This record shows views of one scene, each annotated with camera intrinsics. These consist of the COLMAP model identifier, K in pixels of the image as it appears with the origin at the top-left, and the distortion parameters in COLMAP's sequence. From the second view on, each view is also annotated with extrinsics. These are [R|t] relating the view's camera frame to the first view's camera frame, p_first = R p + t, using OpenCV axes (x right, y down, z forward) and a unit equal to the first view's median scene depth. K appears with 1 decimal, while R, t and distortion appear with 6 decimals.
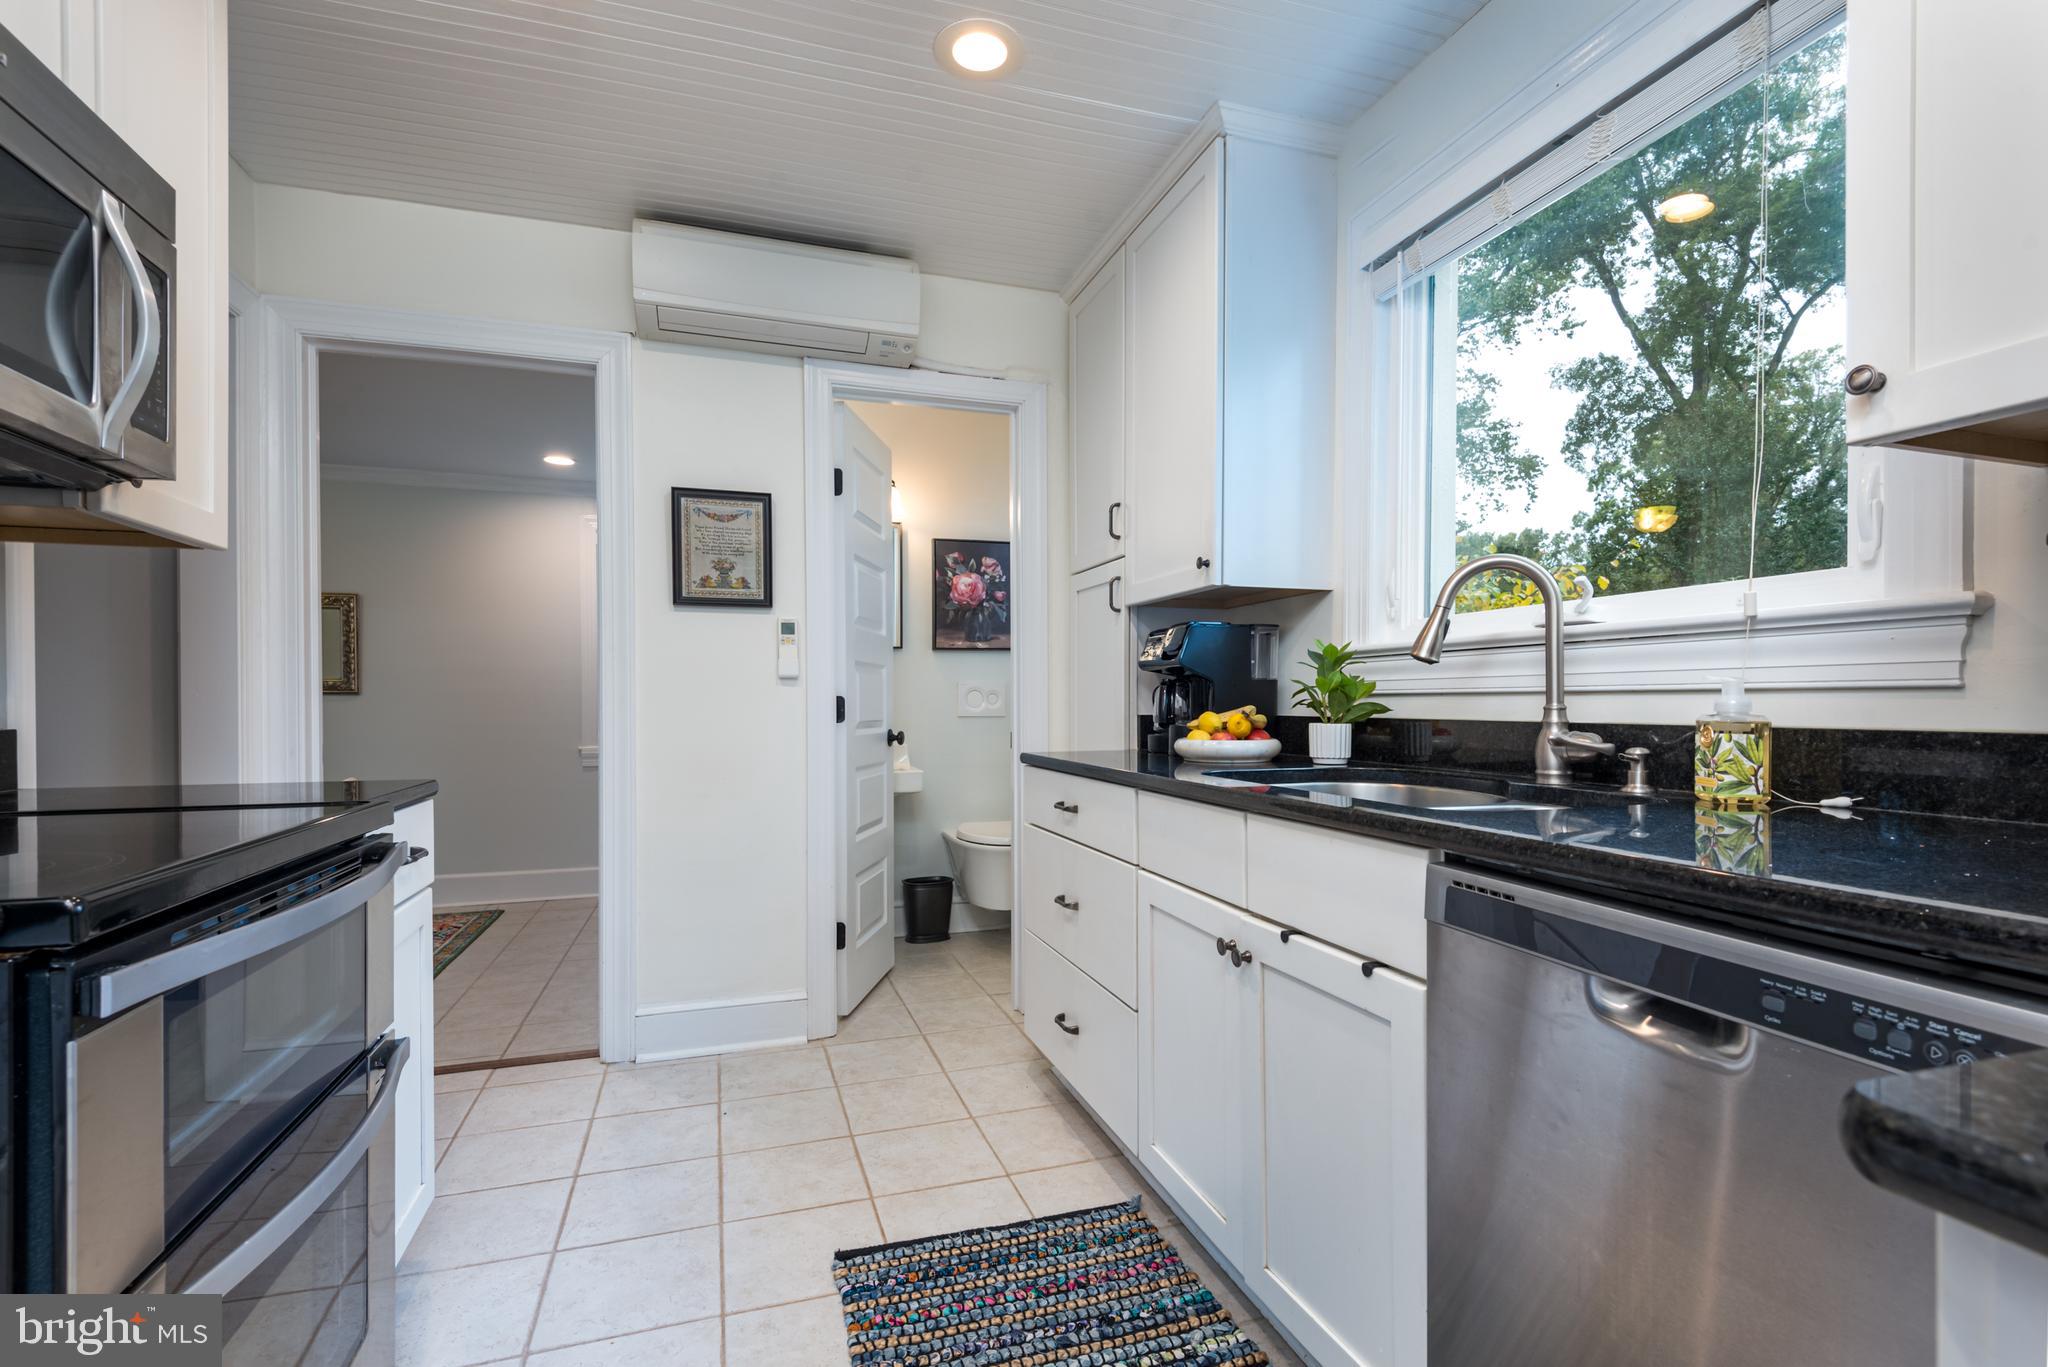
lens RADIAL K [[946.4, 0, 1022.1], [0, 946.4, 696.1], [0, 0, 1]] dist [0.032602, -0.000640]
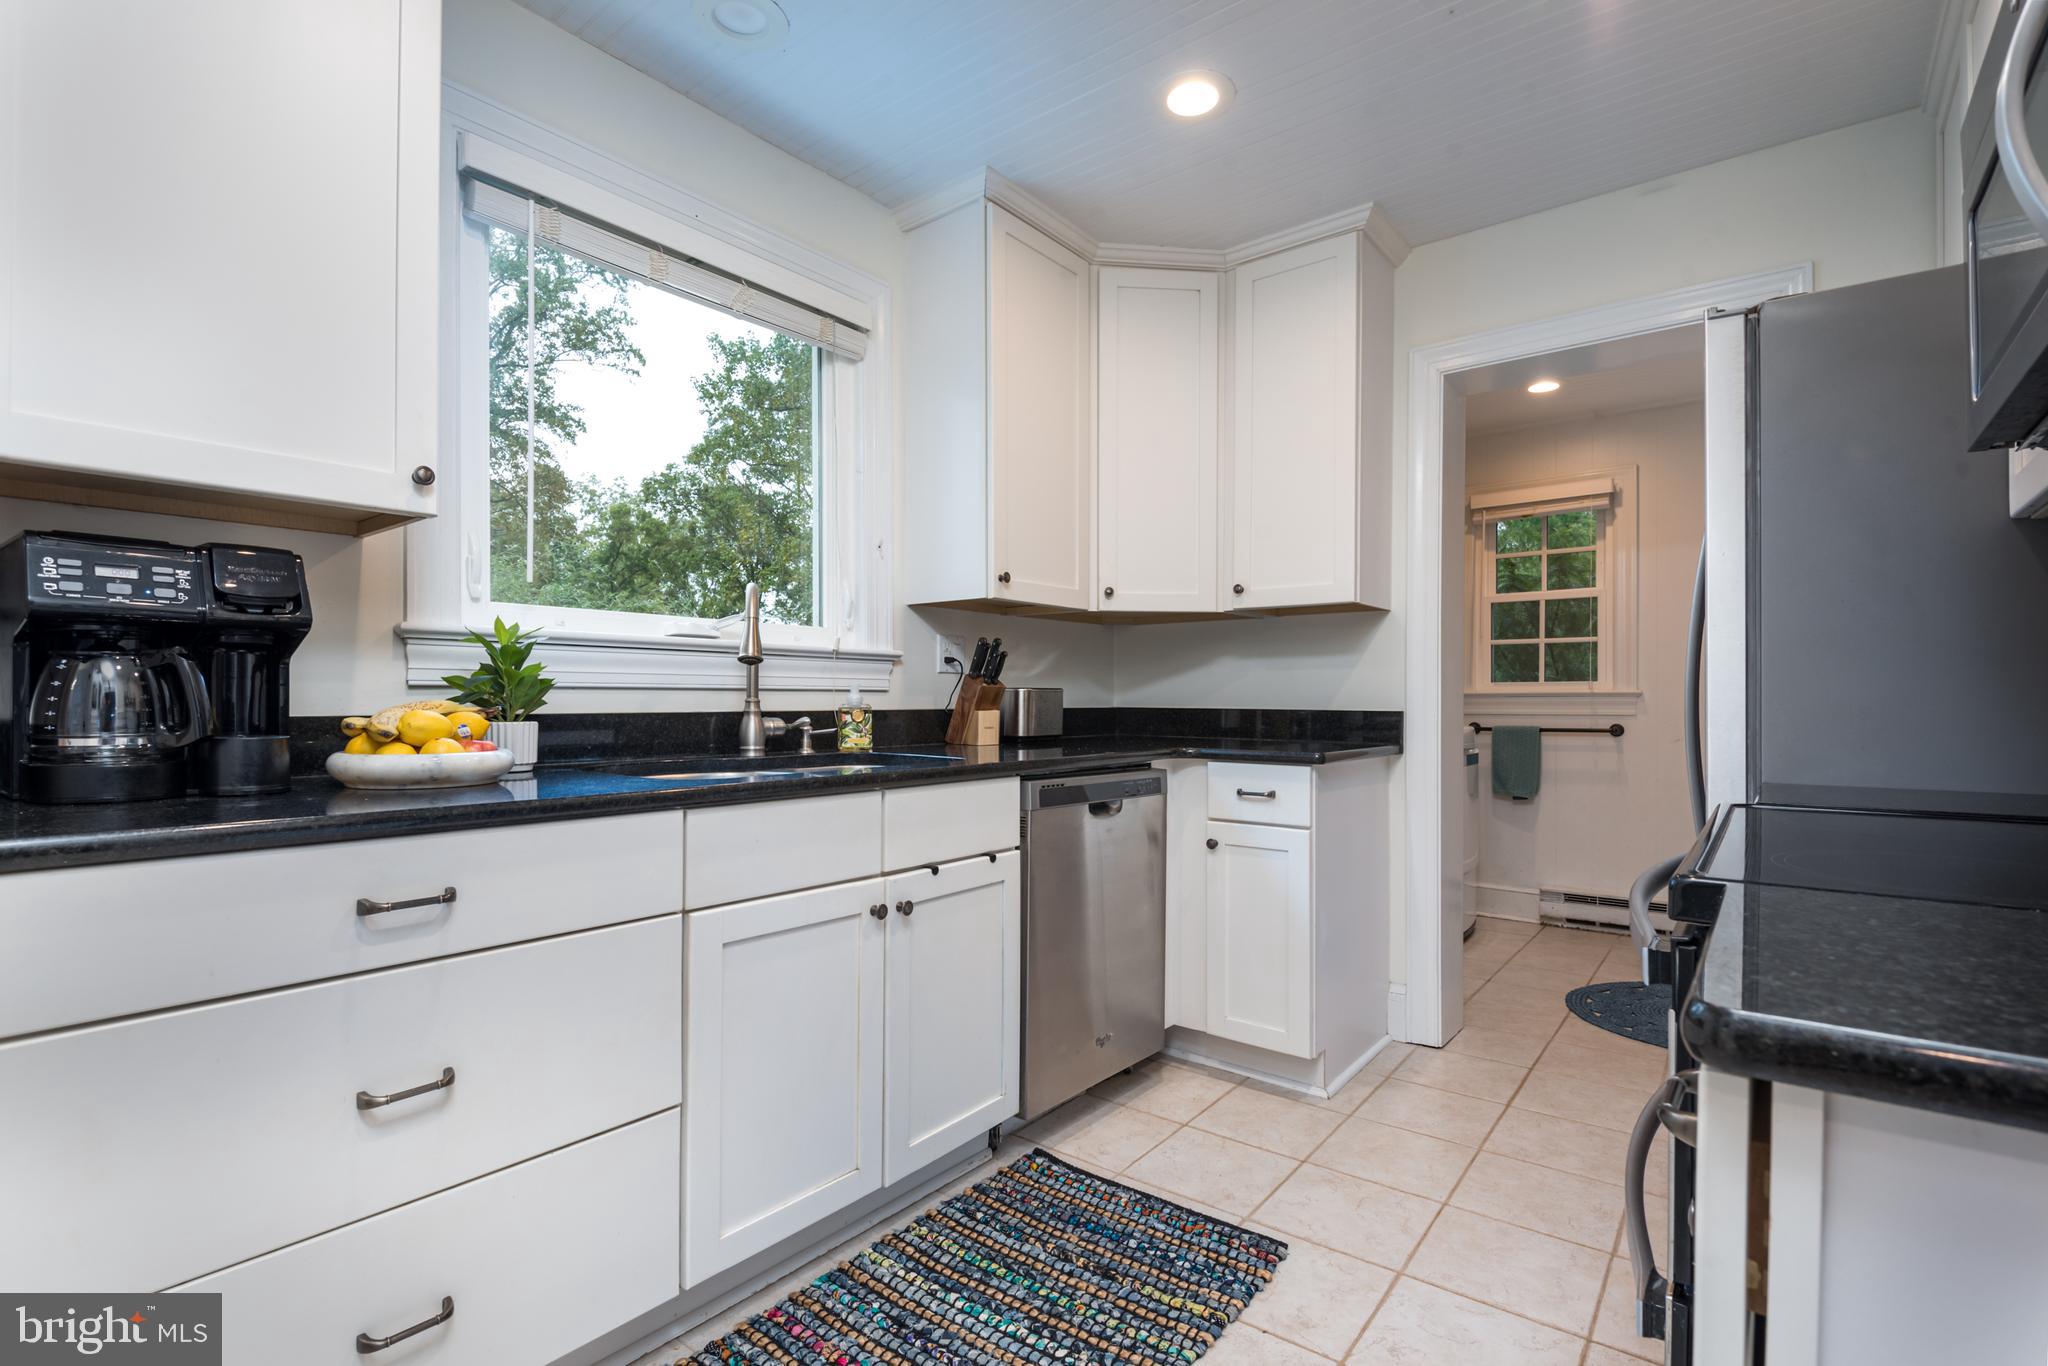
lens RADIAL K [[983.3, 0, 1029.6], [0, 983.3, 693.9], [0, 0, 1]] dist [0.002715, -0.000657]
pose [[-0.562846, 0.003619, 0.826554, -0.846369], [-0.005342, 0.999954, -0.008015, 0.011242], [-0.826544, -0.008926, -0.562801, 1.487977]]
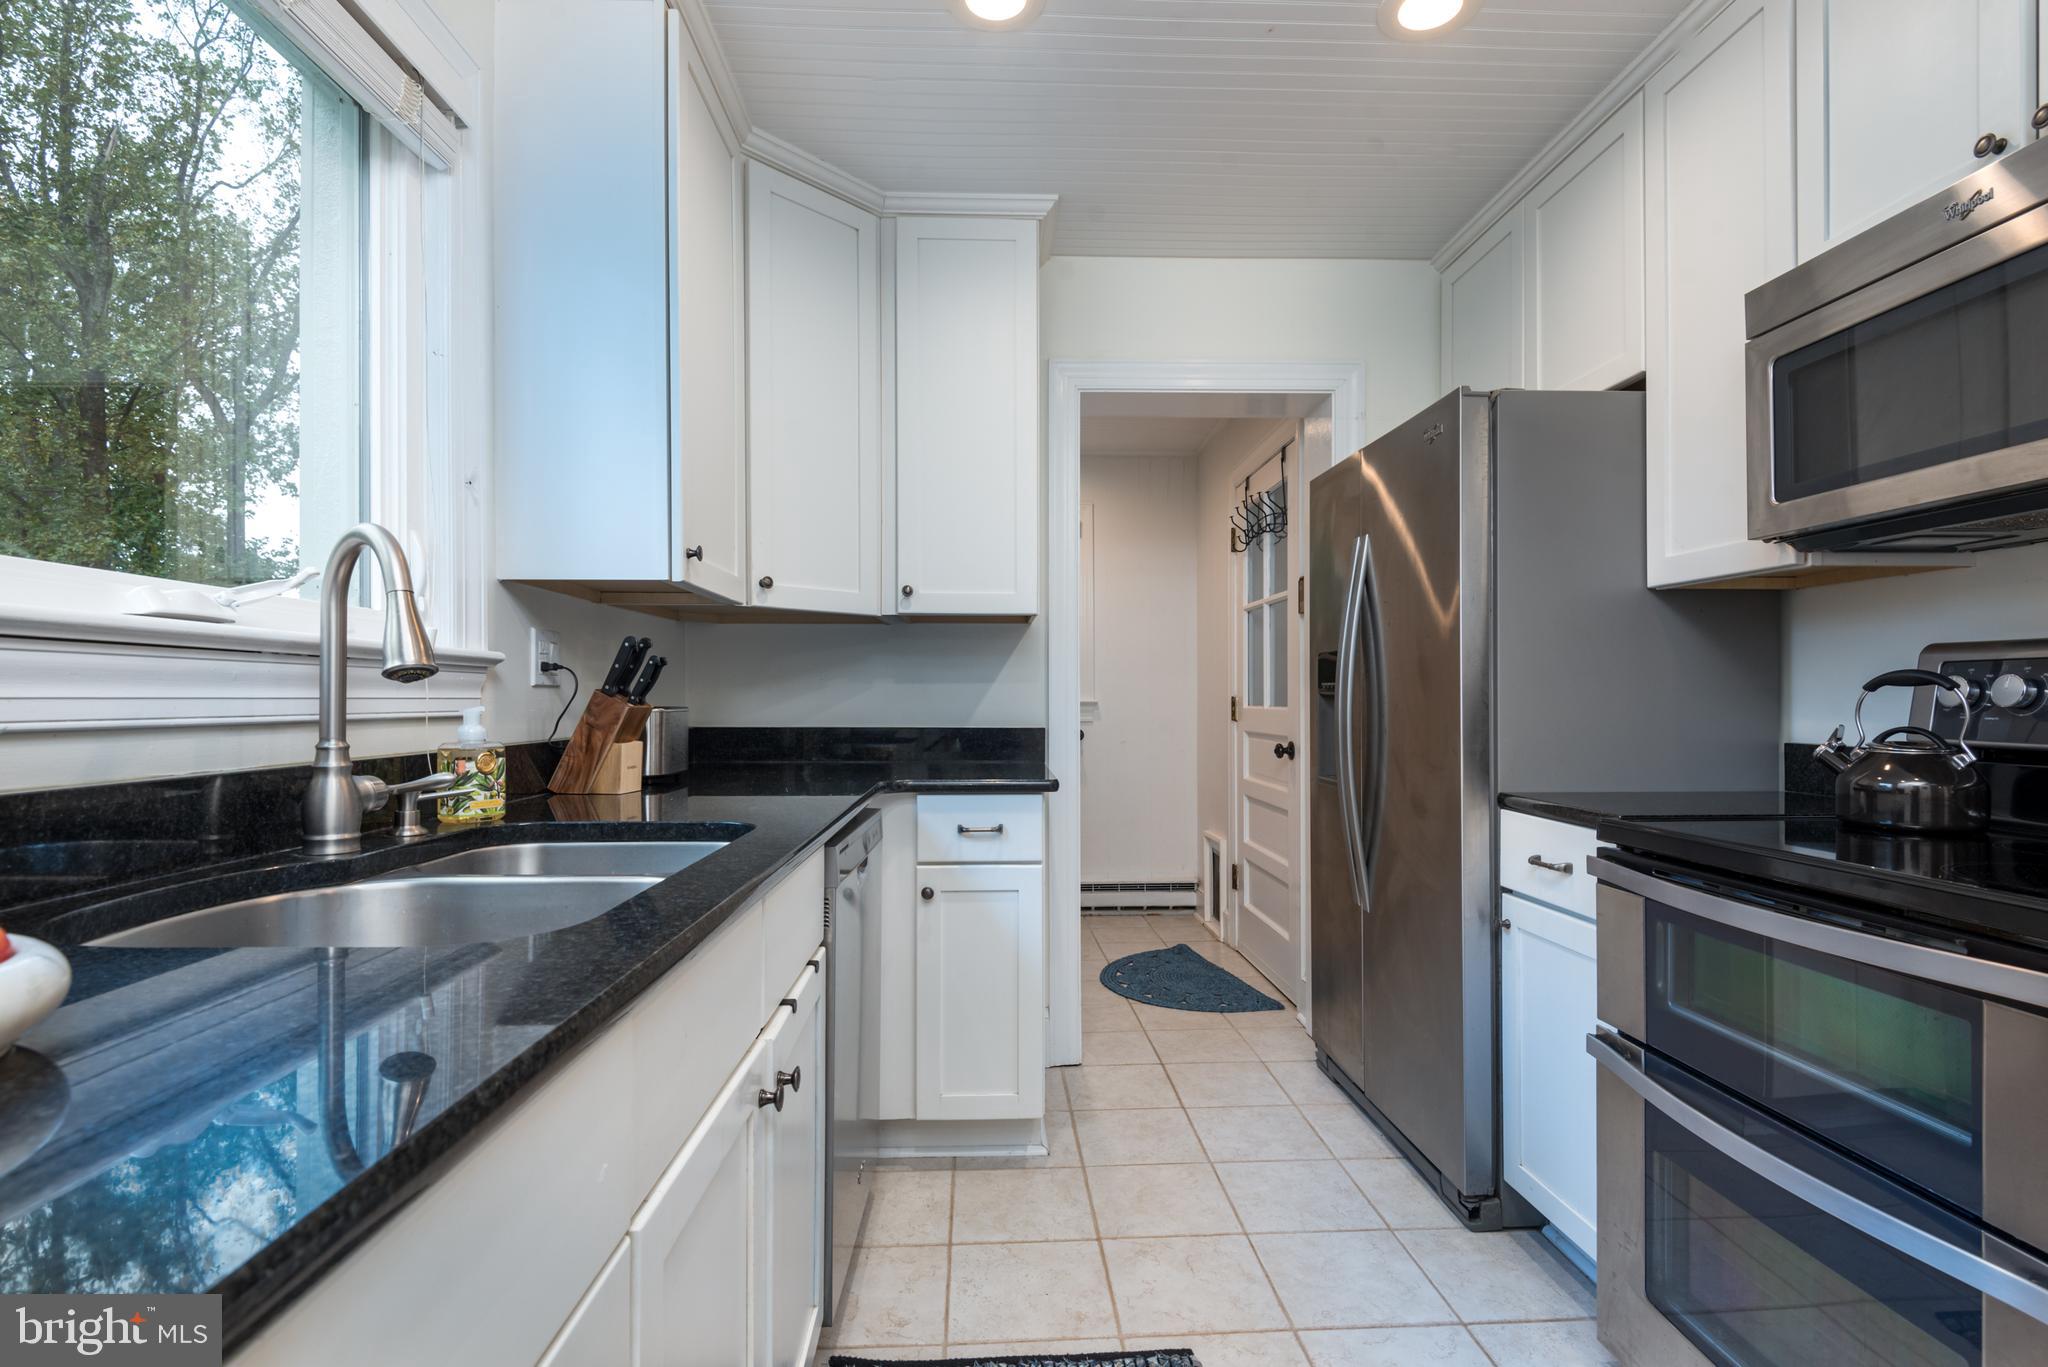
lens RADIAL K [[983.3, 0, 1041.2], [0, 983.3, 691.2], [0, 0, 1]] dist [0.002715, -0.000657]
pose [[-0.970234, 0.001464, 0.242165, -0.143416], [-0.001014, 0.999948, -0.010105, -0.023497], [-0.242168, -0.010049, -0.970182, 1.615156]]
